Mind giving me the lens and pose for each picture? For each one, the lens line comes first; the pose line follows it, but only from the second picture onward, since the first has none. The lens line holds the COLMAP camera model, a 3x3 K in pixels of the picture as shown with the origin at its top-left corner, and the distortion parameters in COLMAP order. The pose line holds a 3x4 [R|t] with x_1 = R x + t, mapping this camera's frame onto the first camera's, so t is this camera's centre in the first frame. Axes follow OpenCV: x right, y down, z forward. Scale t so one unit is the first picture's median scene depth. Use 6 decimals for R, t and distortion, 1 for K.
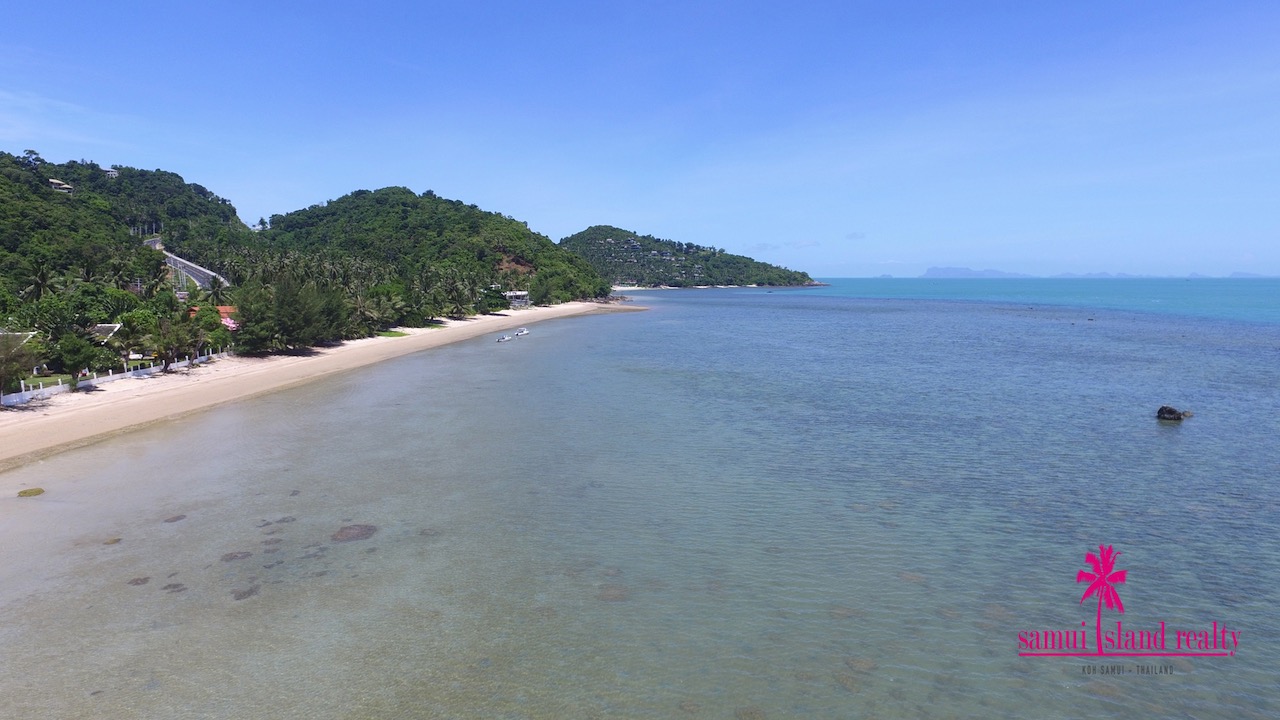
lens RADIAL K [[746.3, 0, 637.3], [0, 746.3, 358.8], [0, 0, 1]] dist [-0.008397, 0.012409]
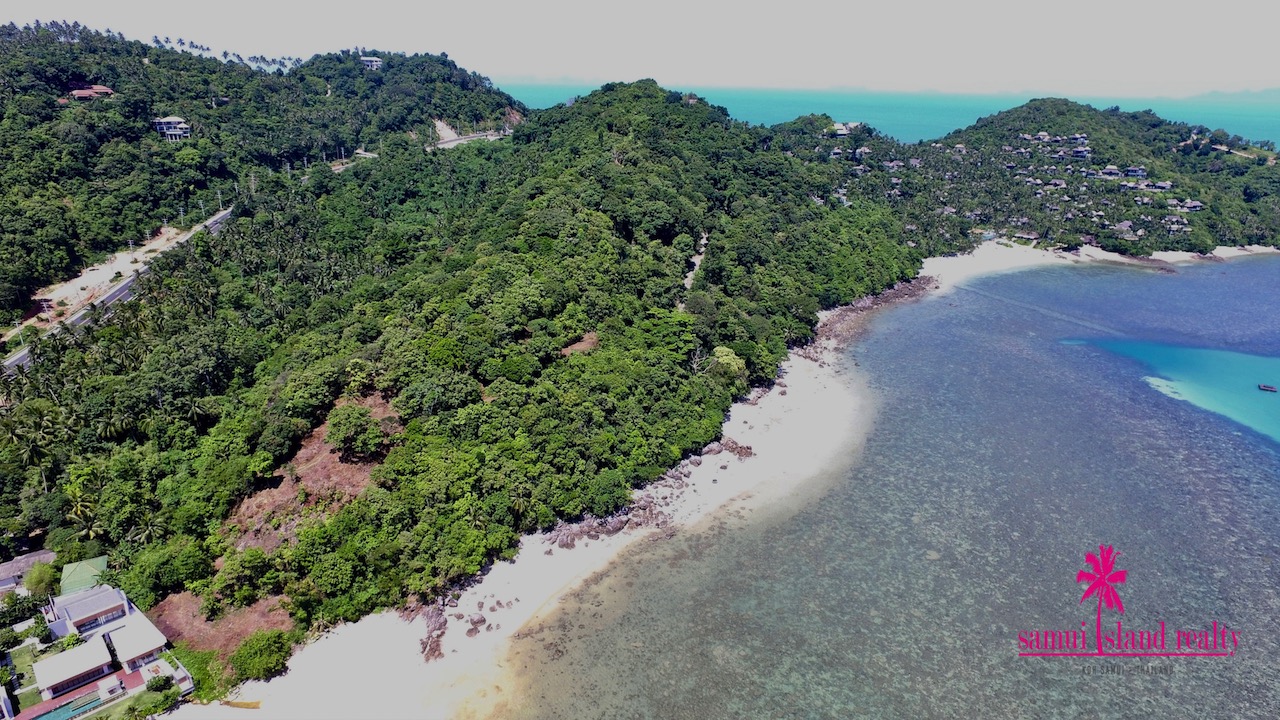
lens RADIAL K [[746.3, 0, 637.3], [0, 746.3, 358.8], [0, 0, 1]] dist [-0.008397, 0.012409]
pose [[0.802517, 0.228204, -0.551261, 0.080200], [-0.089132, 0.959448, 0.267424, -0.121587], [0.589934, -0.165477, 0.790314, 0.292524]]
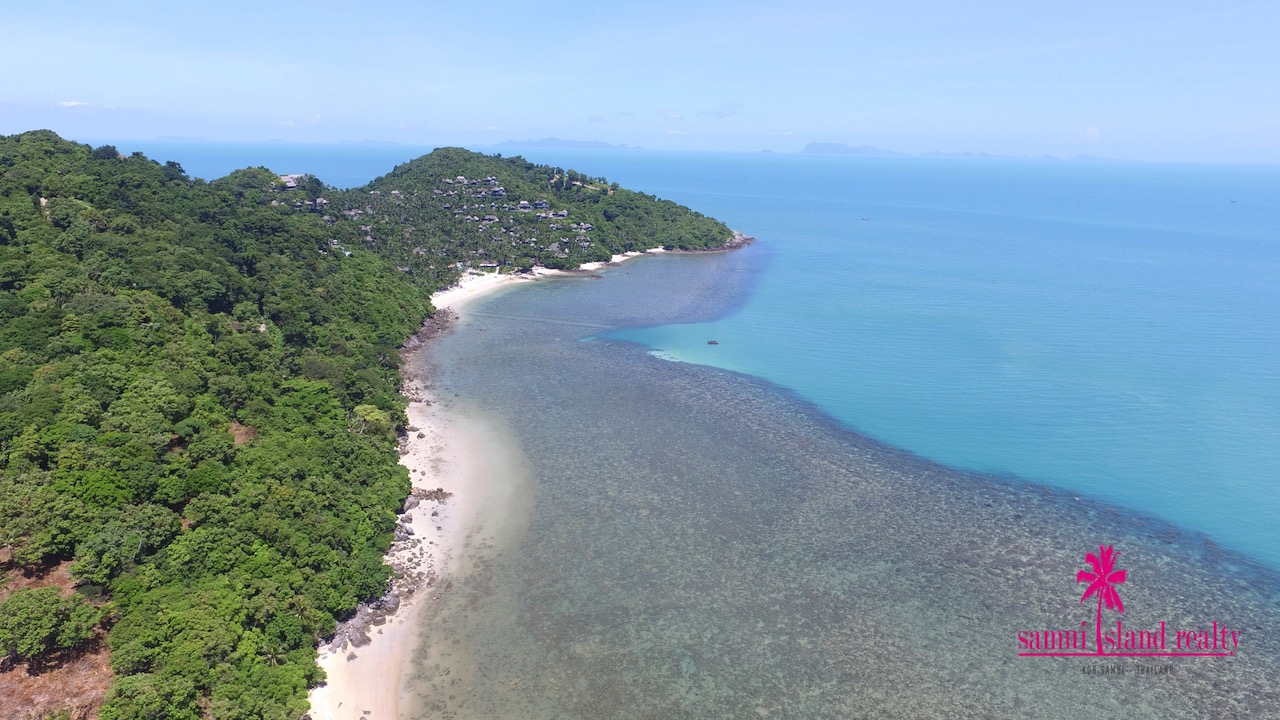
lens RADIAL K [[746.3, 0, 637.3], [0, 746.3, 358.8], [0, 0, 1]] dist [-0.008397, 0.012409]
pose [[0.987463, -0.021582, 0.156368, 0.014799], [-0.005524, 0.985278, 0.170871, -0.117629], [-0.157754, -0.169592, 0.972806, 0.261490]]
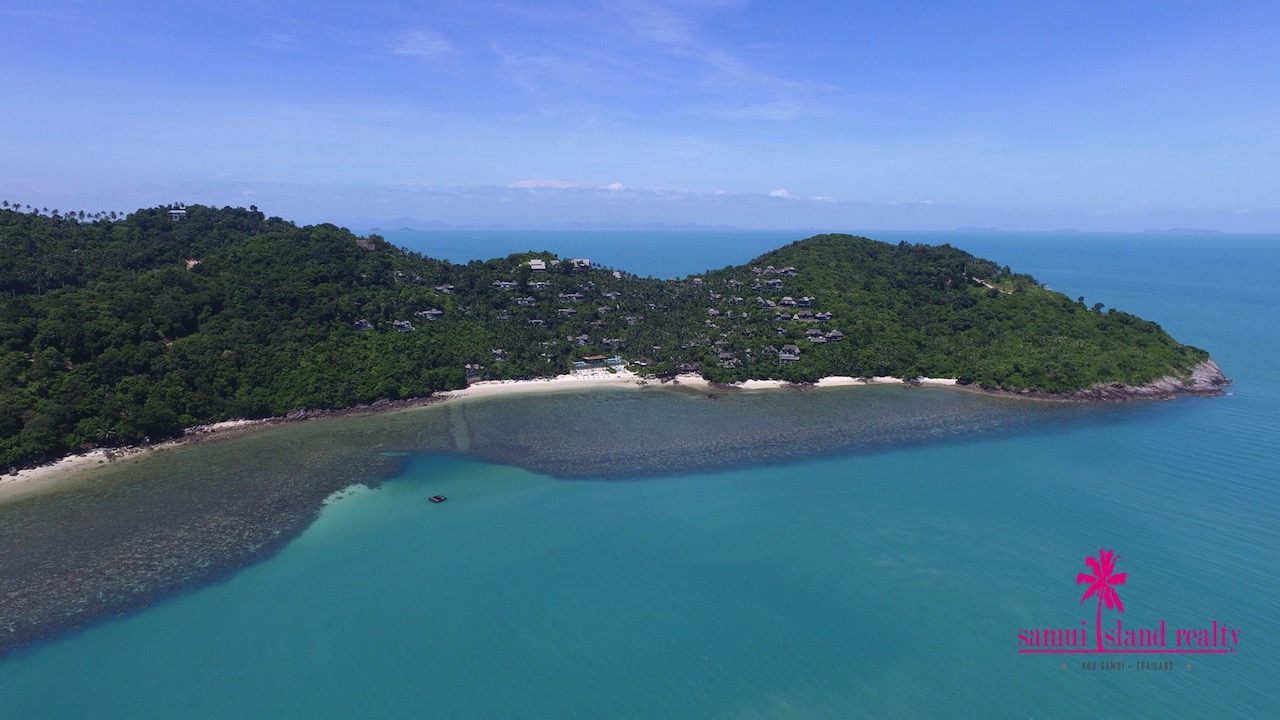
lens RADIAL K [[746.3, 0, 637.3], [0, 746.3, 358.8], [0, 0, 1]] dist [-0.008397, 0.012409]
pose [[0.683133, 0.137113, -0.717306, 0.368117], [-0.086318, 0.990491, 0.107127, -0.148293], [0.725174, -0.011266, 0.688473, 0.506872]]
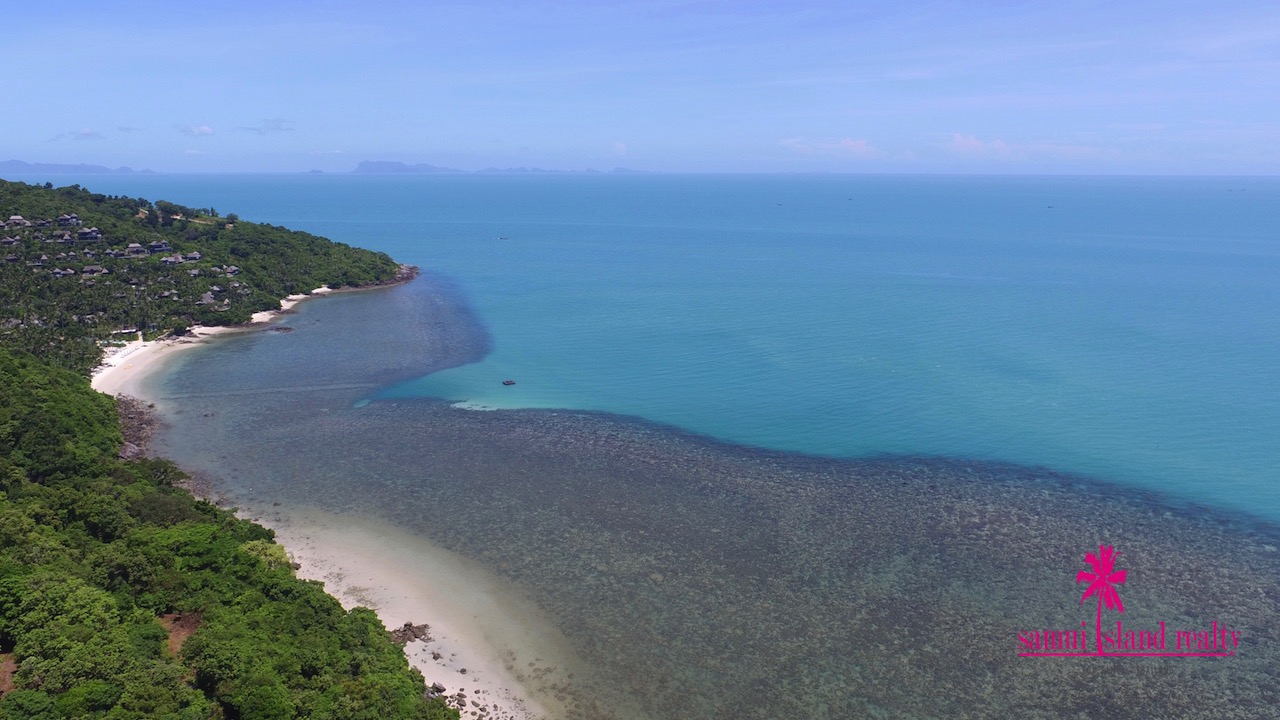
lens RADIAL K [[786.3, 0, 640.0], [0, 786.3, 360.0], [0, 0, 1]] dist [-0.004053, 0.002592]
pose [[0.757361, -0.151787, 0.635111, -0.074283], [0.067761, 0.985627, 0.154753, -0.123618], [-0.649472, -0.074168, 0.756760, 0.317685]]
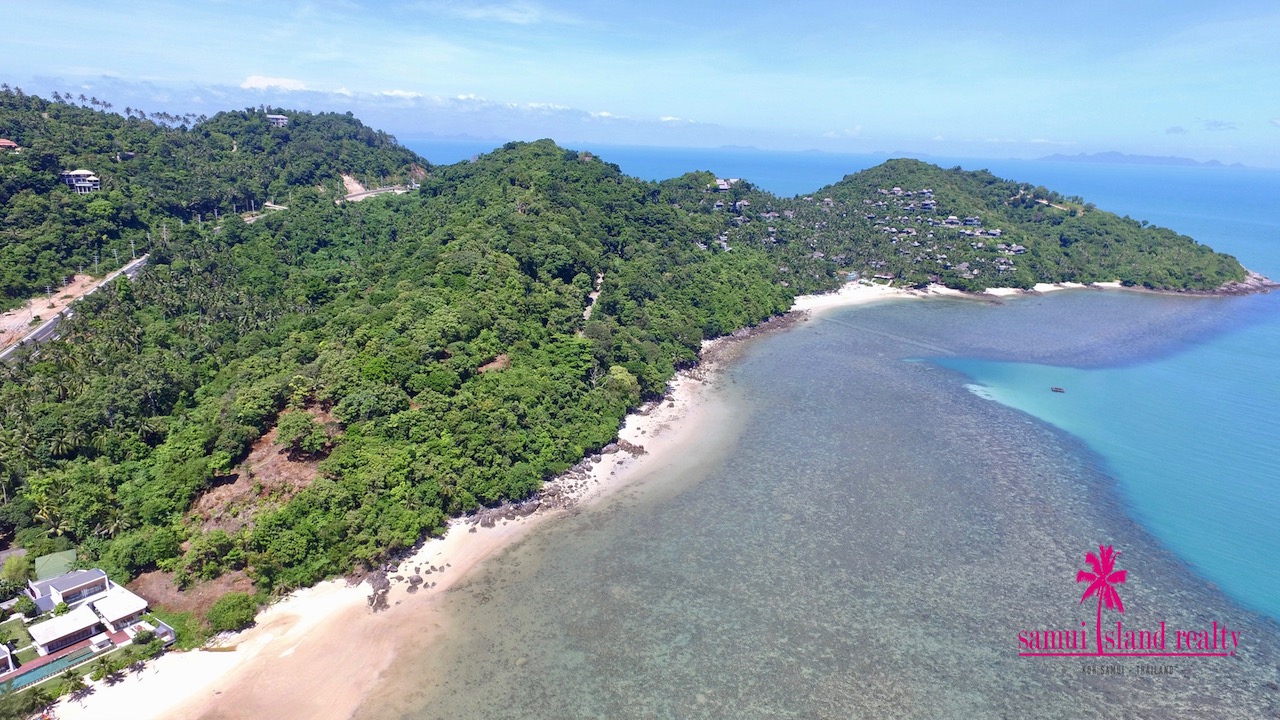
lens RADIAL K [[746.3, 0, 637.3], [0, 746.3, 358.8], [0, 0, 1]] dist [-0.008397, 0.012409]
pose [[0.872468, 0.166387, -0.459472, 0.104300], [-0.087654, 0.978284, 0.187821, -0.119146], [0.480745, -0.123593, 0.868106, 0.259396]]
